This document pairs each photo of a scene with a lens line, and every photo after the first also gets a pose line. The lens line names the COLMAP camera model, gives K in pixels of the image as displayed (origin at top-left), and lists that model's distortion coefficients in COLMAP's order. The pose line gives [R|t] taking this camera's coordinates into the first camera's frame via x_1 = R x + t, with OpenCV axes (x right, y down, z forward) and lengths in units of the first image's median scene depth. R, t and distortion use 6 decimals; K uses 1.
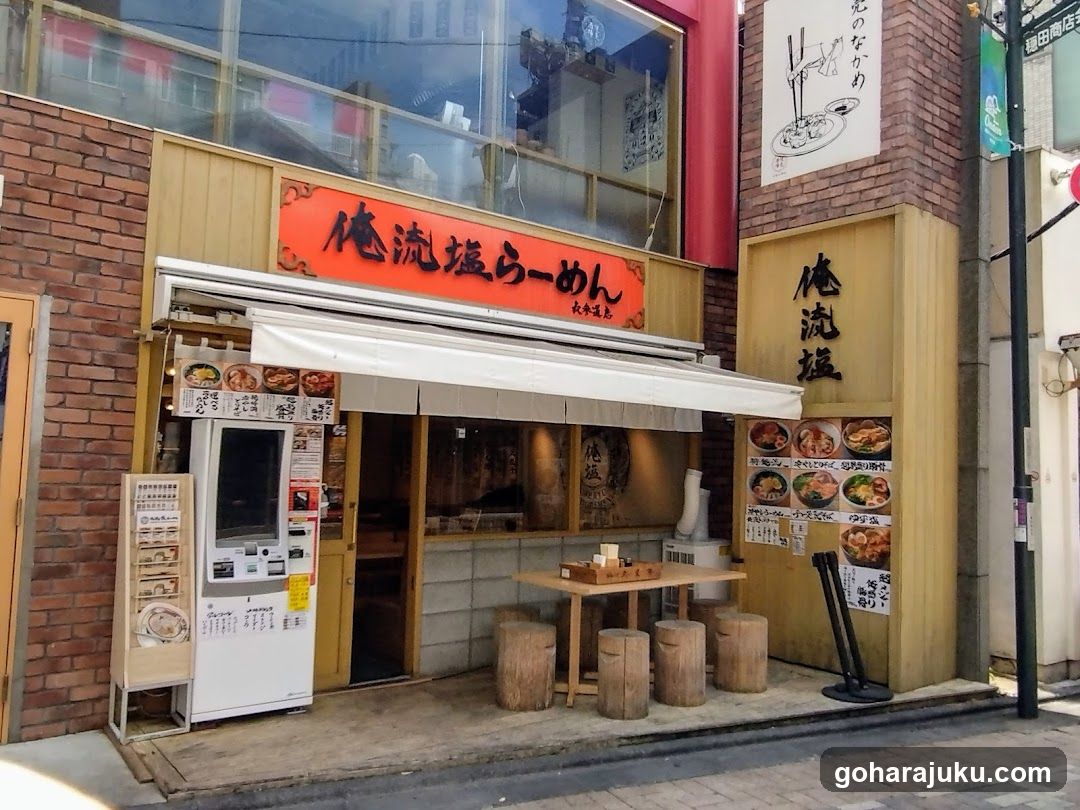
lens RADIAL K [[827.3, 0, 540.0], [0, 827.3, 405.0], [0, 0, 1]] dist [-0.004022, -0.003500]
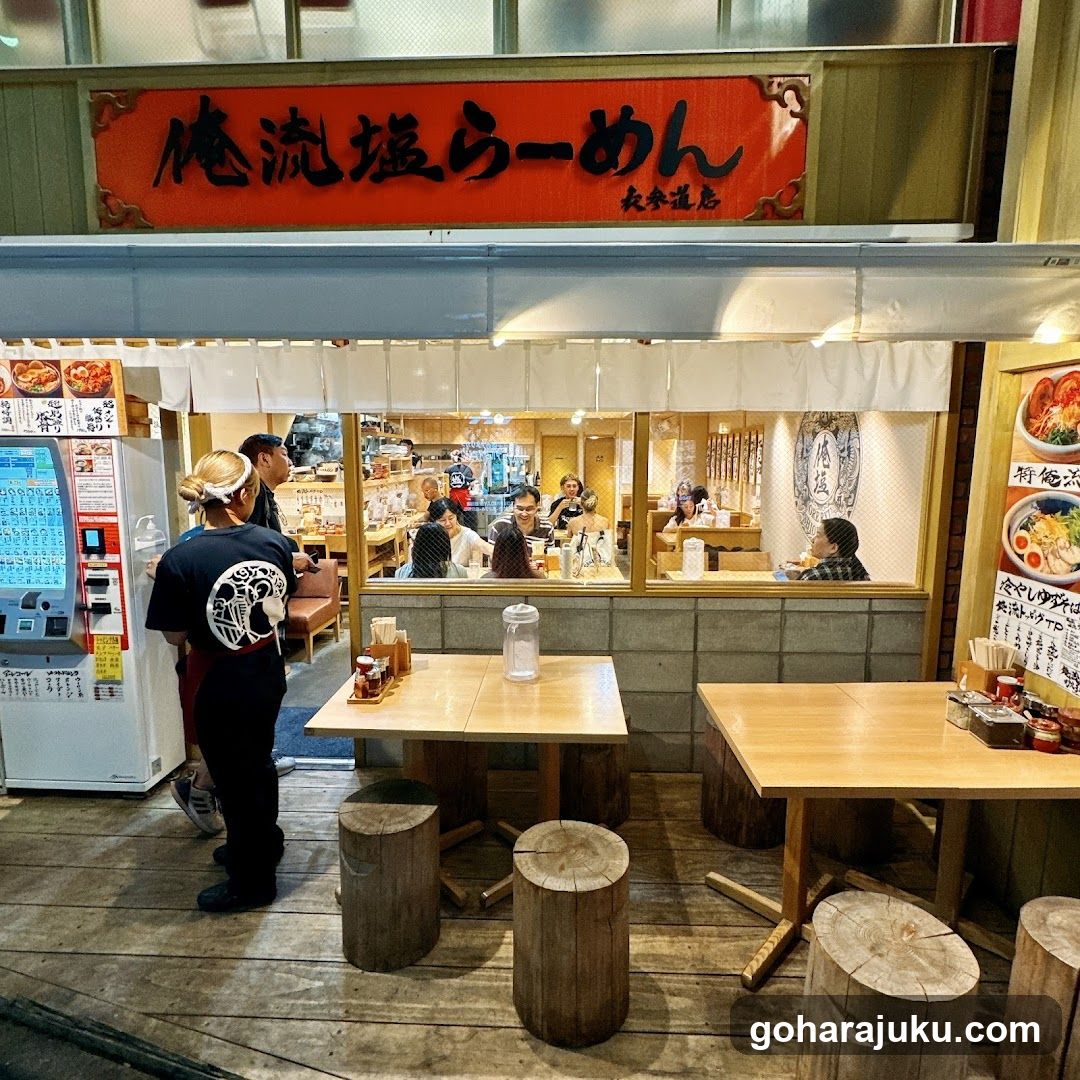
lens RADIAL K [[617.1, 0, 540.0], [0, 617.1, 540.0], [0, 0, 1]] dist [-0.000820, -0.000306]
pose [[0.766965, 0.064198, -0.638469, 0.313533], [0.062408, 0.982804, 0.173788, 0.035676], [0.638646, -0.173135, 0.749770, 0.692063]]
